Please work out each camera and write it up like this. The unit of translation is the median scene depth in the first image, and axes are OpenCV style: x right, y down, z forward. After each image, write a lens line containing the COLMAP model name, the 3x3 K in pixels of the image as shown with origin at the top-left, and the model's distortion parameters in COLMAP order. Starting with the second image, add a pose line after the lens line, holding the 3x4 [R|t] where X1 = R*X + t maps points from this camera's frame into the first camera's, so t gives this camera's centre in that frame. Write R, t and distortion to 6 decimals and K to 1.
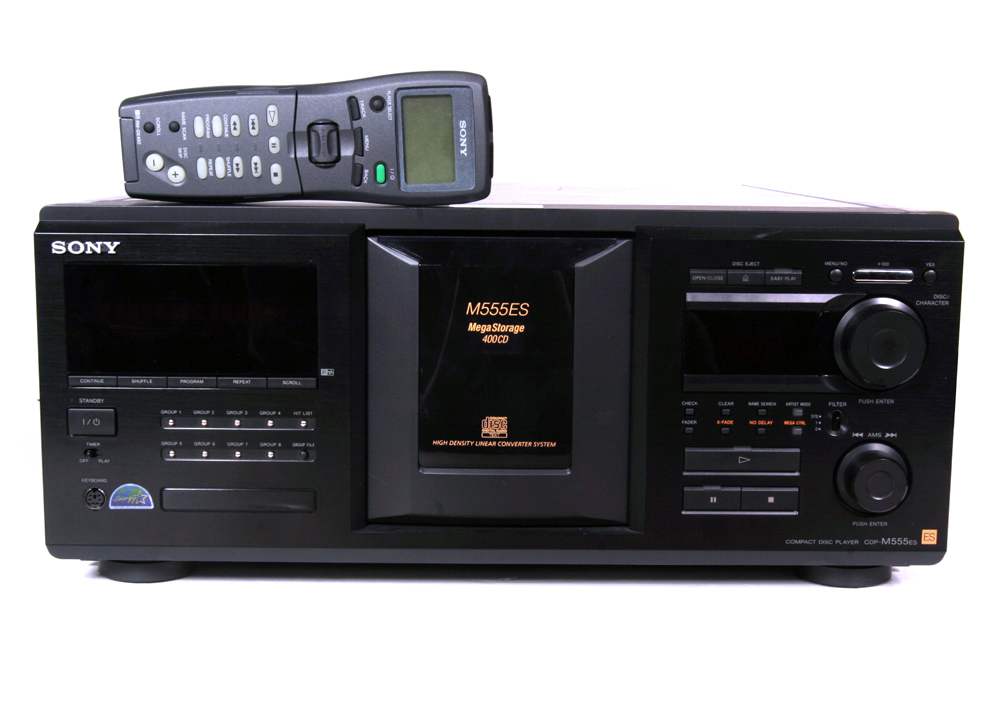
lens RADIAL K [[1441.5, 0, 500.8], [0, 1441.5, 353.1], [0, 0, 1]] dist [-0.088433, 0.000000]
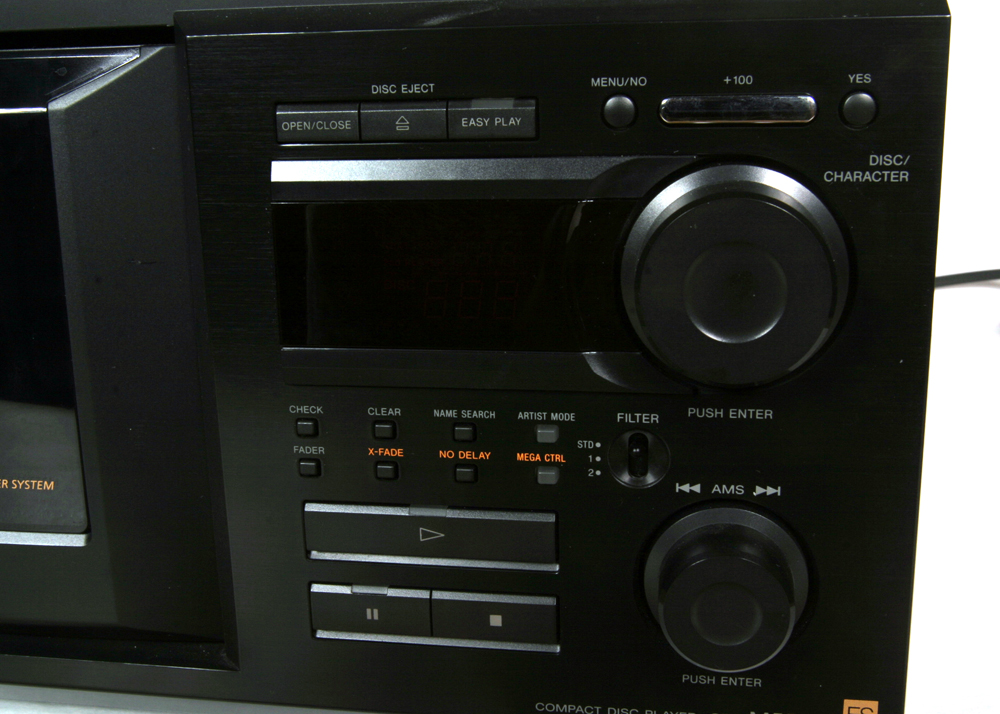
lens RADIAL K [[1205.6, 0, 498.3], [0, 1205.6, 357.9], [0, 0, 1]] dist [-0.073259, 0.000000]
pose [[0.986050, 0.010073, -0.166145, 0.254964], [0.007616, 0.994391, 0.105488, -0.020636], [0.166276, -0.105281, 0.980443, 0.646525]]
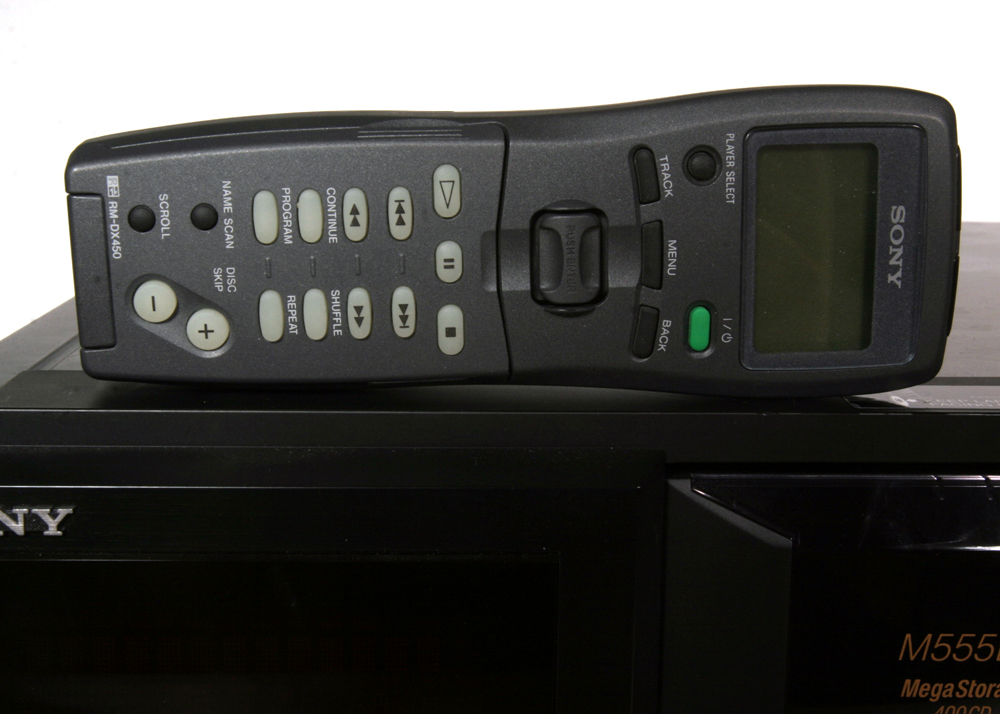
lens RADIAL K [[1443.4, 0, 494.8], [0, 1443.4, 363.9], [0, 0, 1]] dist [-0.062819, 0.000000]
pose [[0.999329, -0.001045, 0.036623, -0.159179], [0.000281, 0.999782, 0.020873, -0.123802], [-0.036637, -0.020848, 0.999111, 0.582467]]
